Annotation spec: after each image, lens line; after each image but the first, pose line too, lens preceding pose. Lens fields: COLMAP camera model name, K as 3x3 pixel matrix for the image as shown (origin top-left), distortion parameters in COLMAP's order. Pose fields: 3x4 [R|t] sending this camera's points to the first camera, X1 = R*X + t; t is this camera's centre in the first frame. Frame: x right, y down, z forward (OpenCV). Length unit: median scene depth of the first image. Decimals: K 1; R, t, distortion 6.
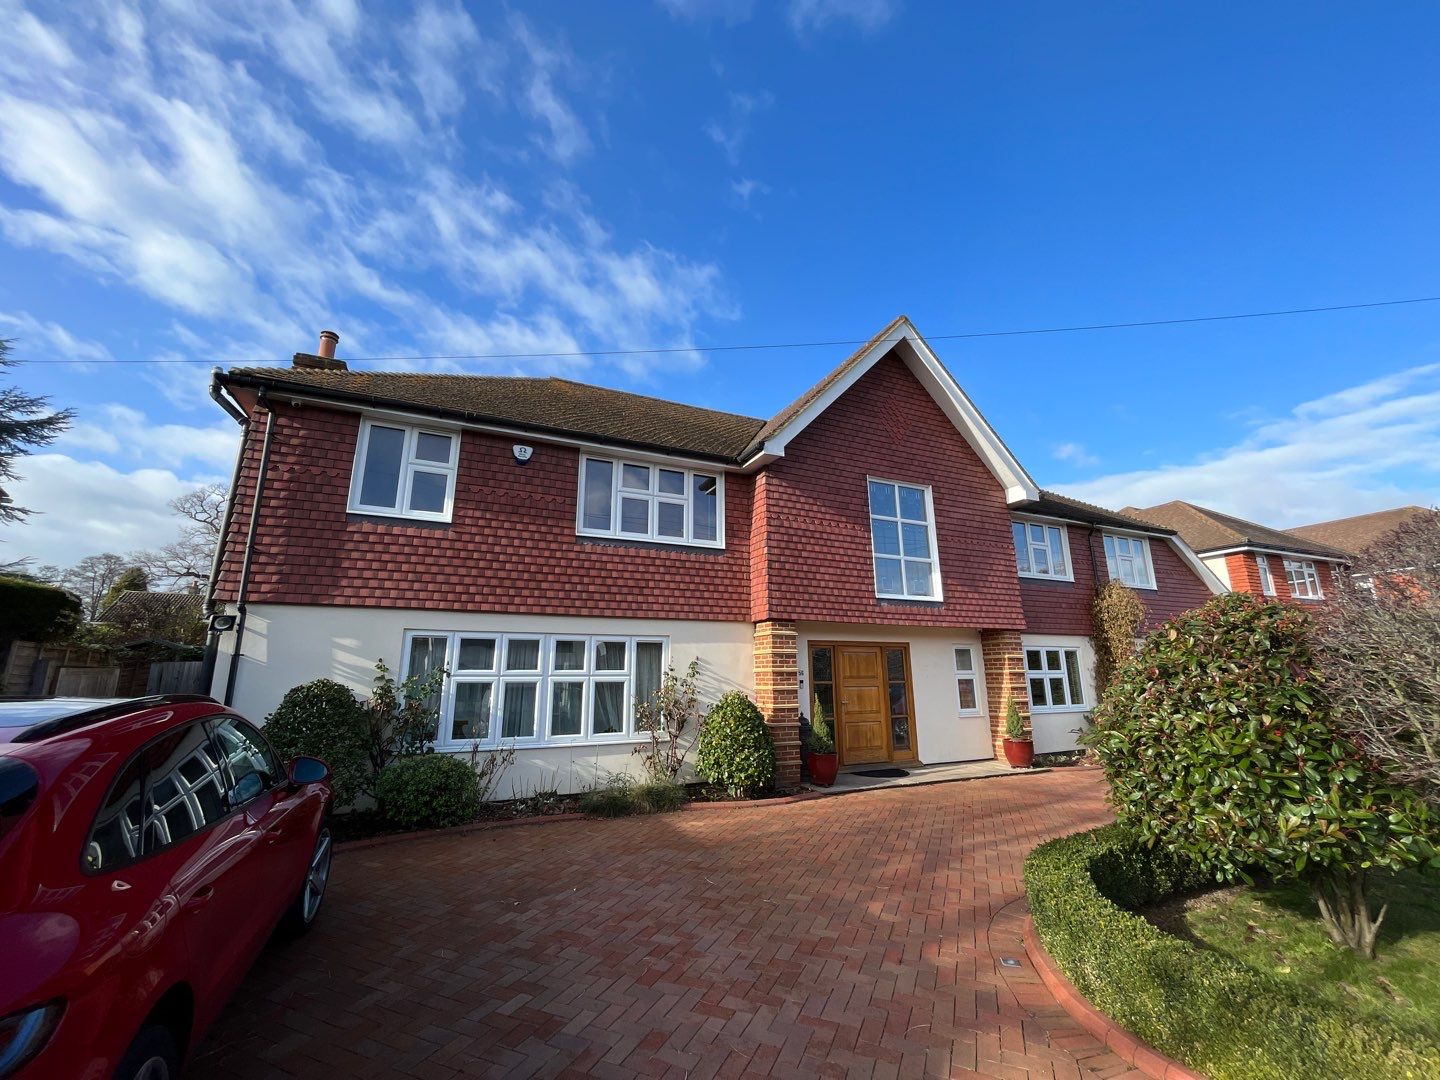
lens RADIAL K [[606.8, 0, 720.0], [0, 606.8, 540.0], [0, 0, 1]] dist [-0.000338, 0.000073]
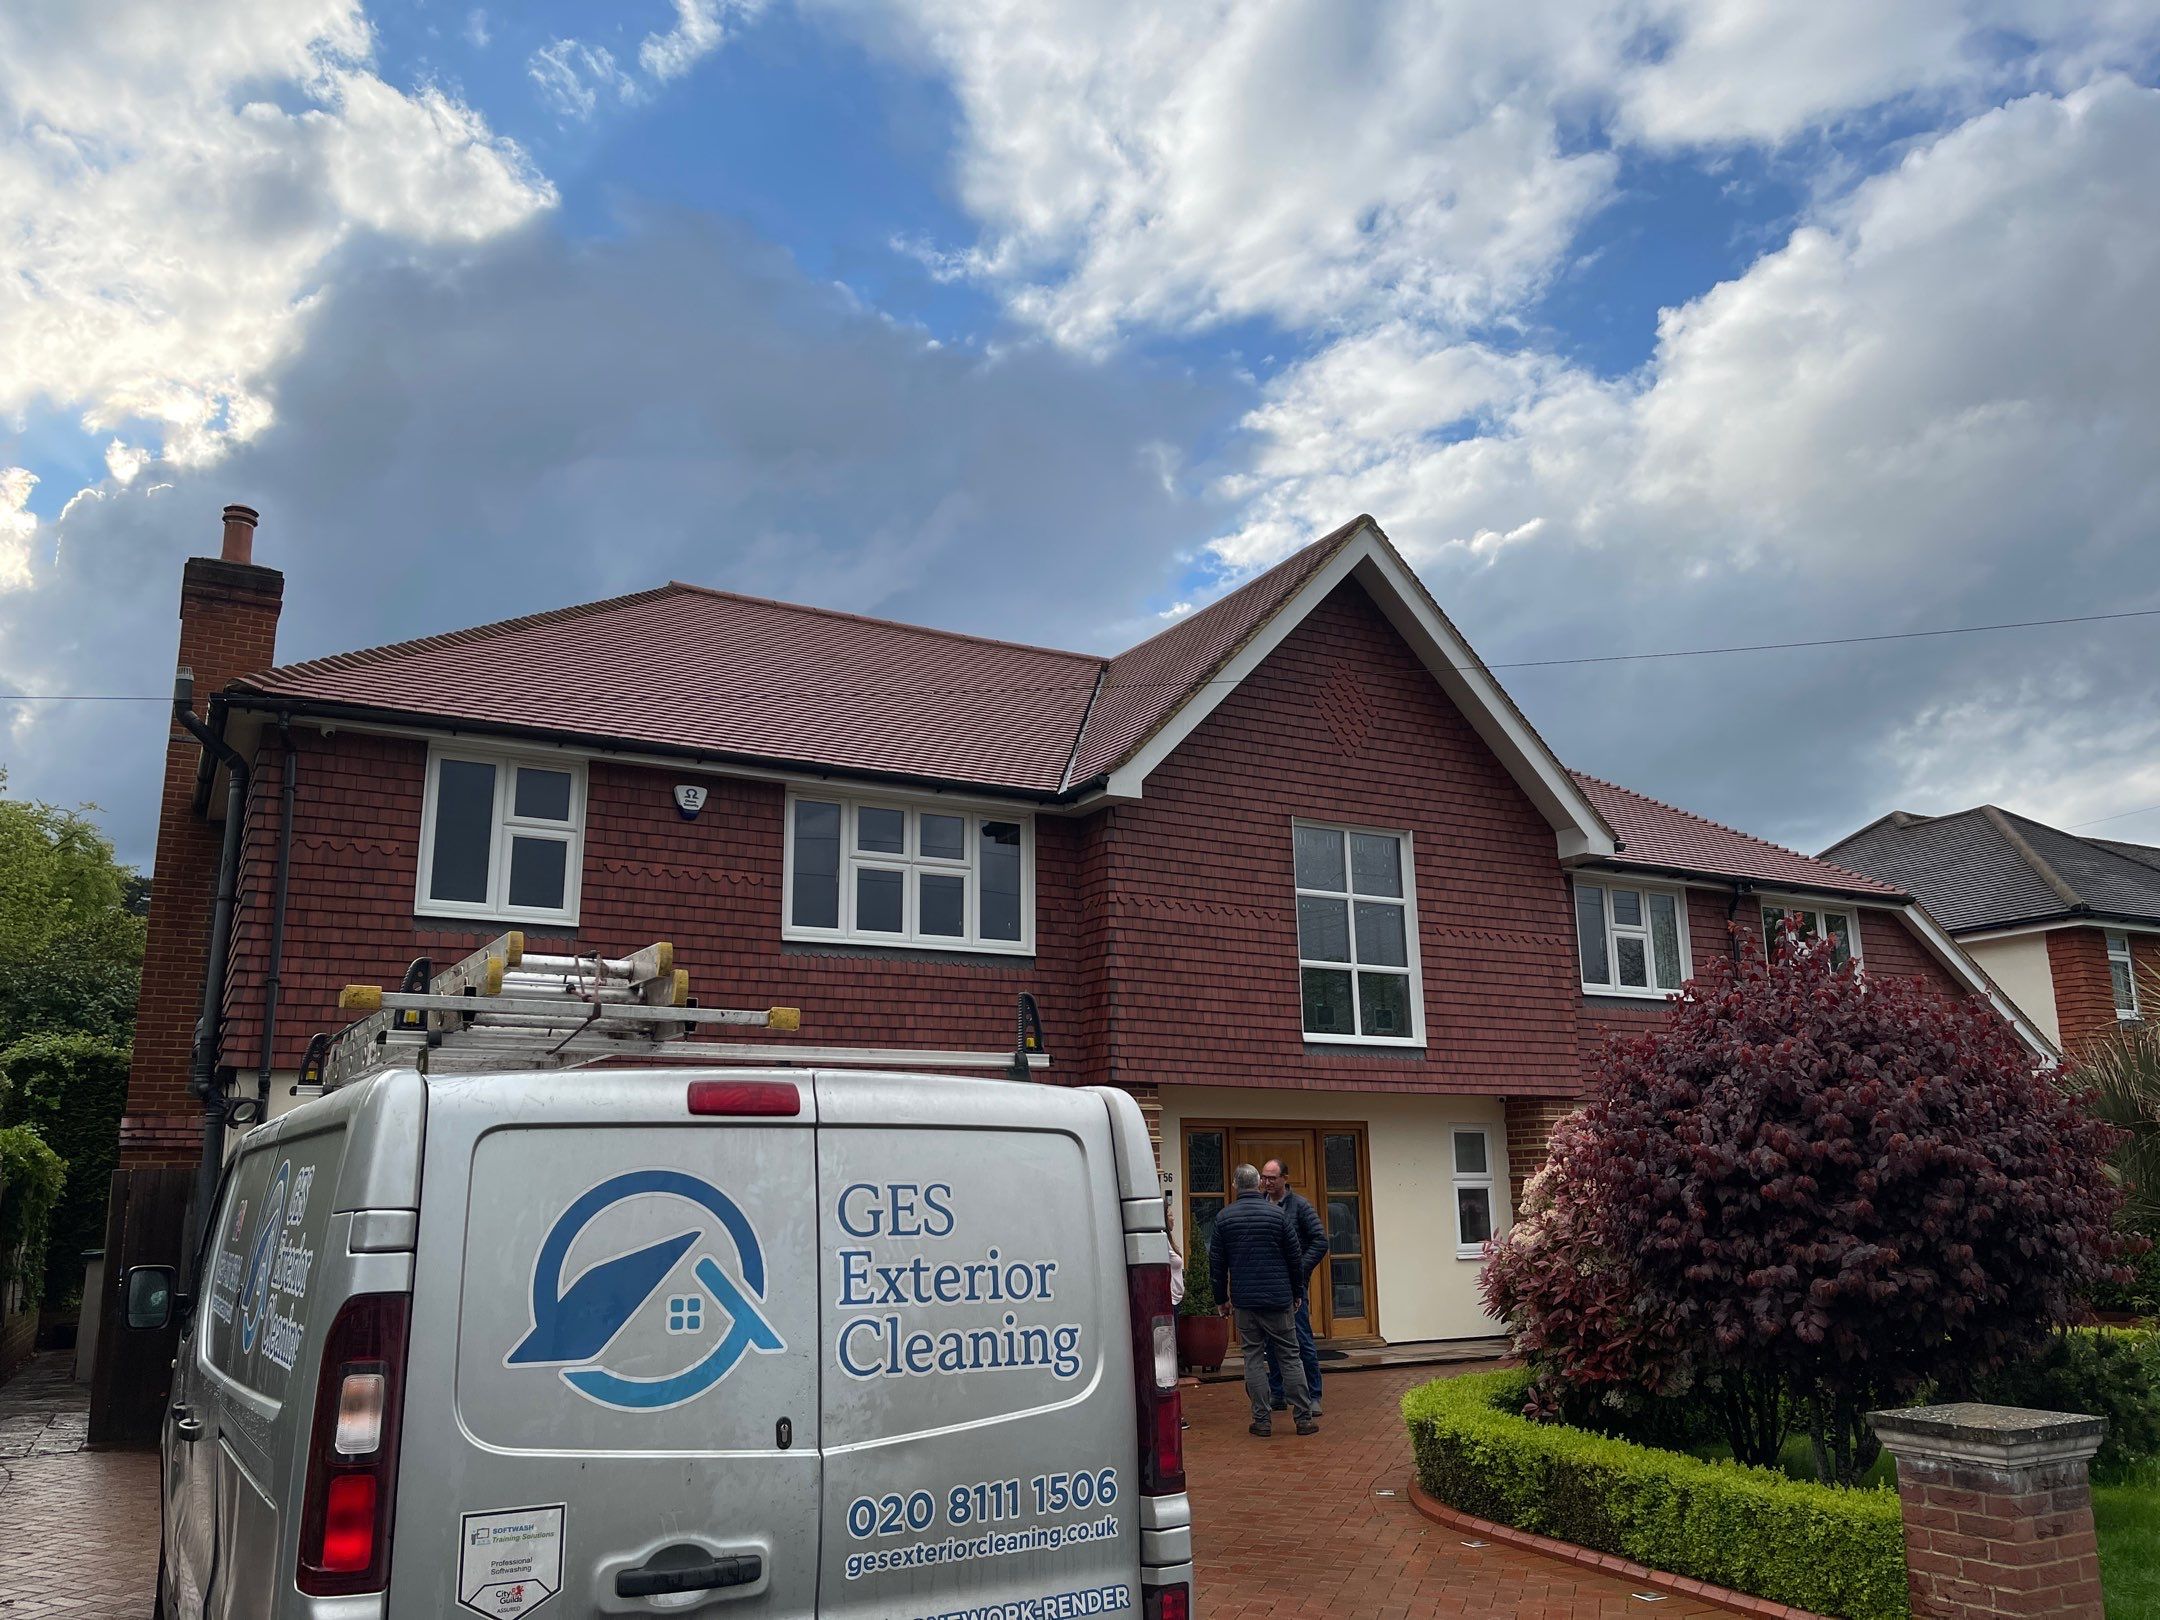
lens RADIAL K [[1617.1, 0, 1070.3], [0, 1617.1, 852.7], [0, 0, 1]] dist [0.092431, -0.150575]
pose [[0.998142, 0.007101, 0.060520, -0.049363], [-0.008115, 0.999830, 0.016537, -0.101683], [-0.060393, -0.016998, 0.998030, -0.475488]]
